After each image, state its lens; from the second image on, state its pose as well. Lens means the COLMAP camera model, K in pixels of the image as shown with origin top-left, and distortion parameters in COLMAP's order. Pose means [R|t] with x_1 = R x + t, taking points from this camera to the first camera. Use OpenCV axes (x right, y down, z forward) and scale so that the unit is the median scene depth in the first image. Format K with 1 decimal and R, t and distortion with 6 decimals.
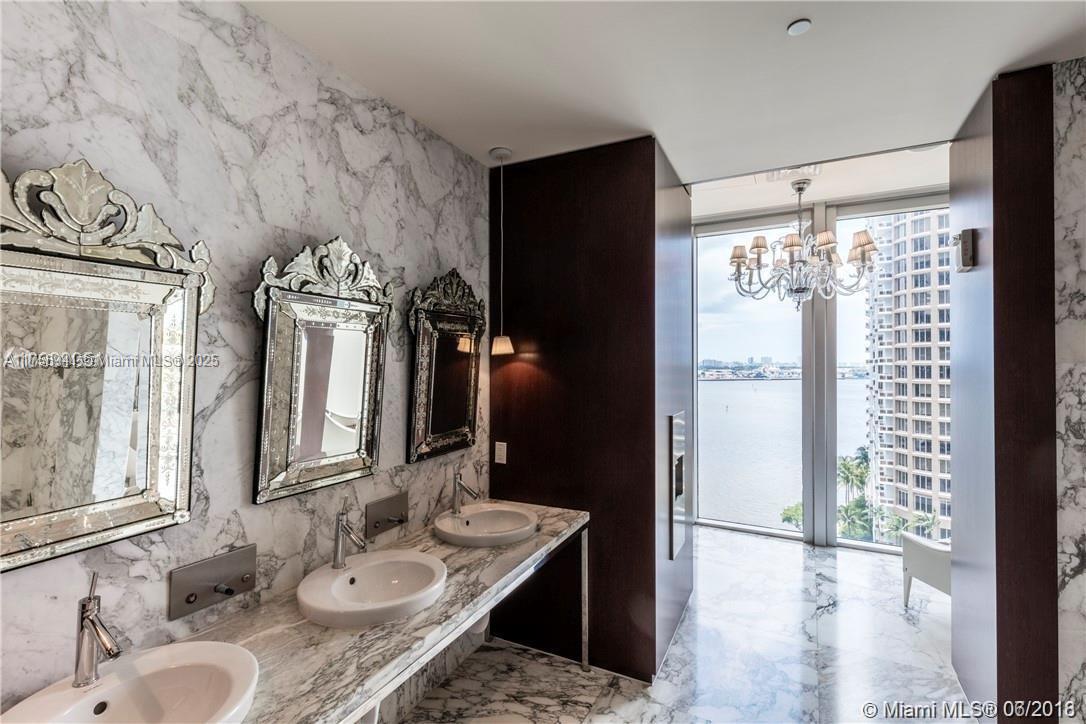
lens RADIAL K [[498.3, 0, 543.3], [0, 498.3, 365.9], [0, 0, 1]] dist [0.003930, -0.002628]
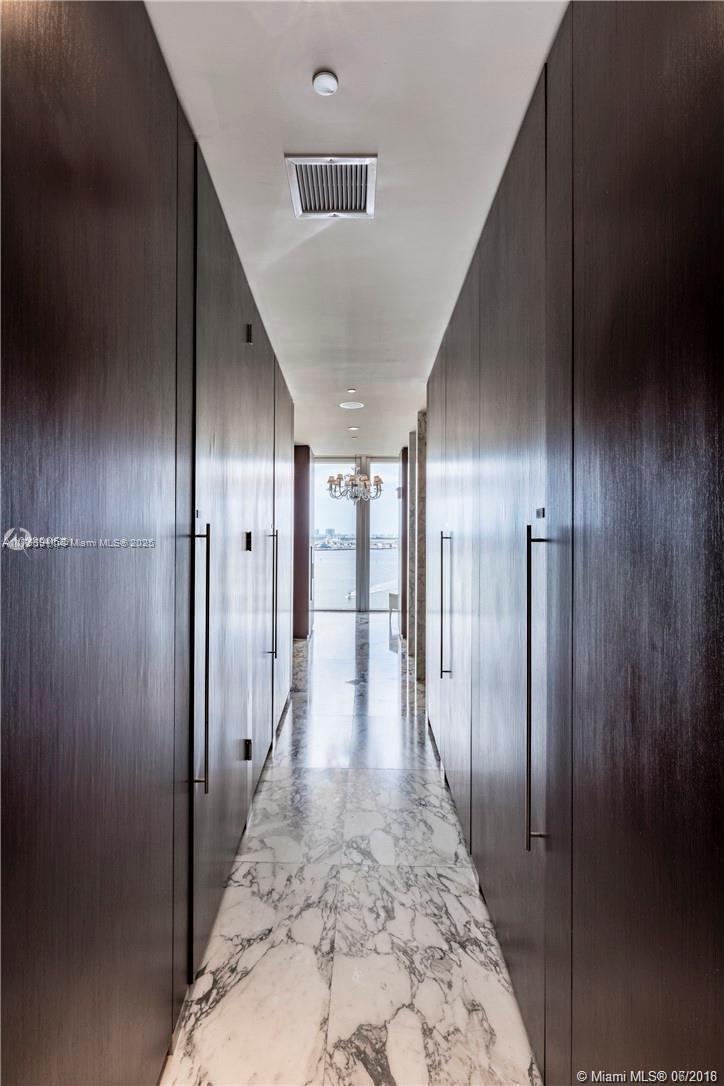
lens RADIAL K [[498.3, 0, 360.2], [0, 498.3, 539.4], [0, 0, 1]] dist [0.003930, -0.002628]
pose [[0.886305, 0.004989, 0.463076, -0.517766], [-0.007662, 0.999963, 0.003890, 0.036469], [-0.463039, -0.006996, 0.886310, -1.026696]]
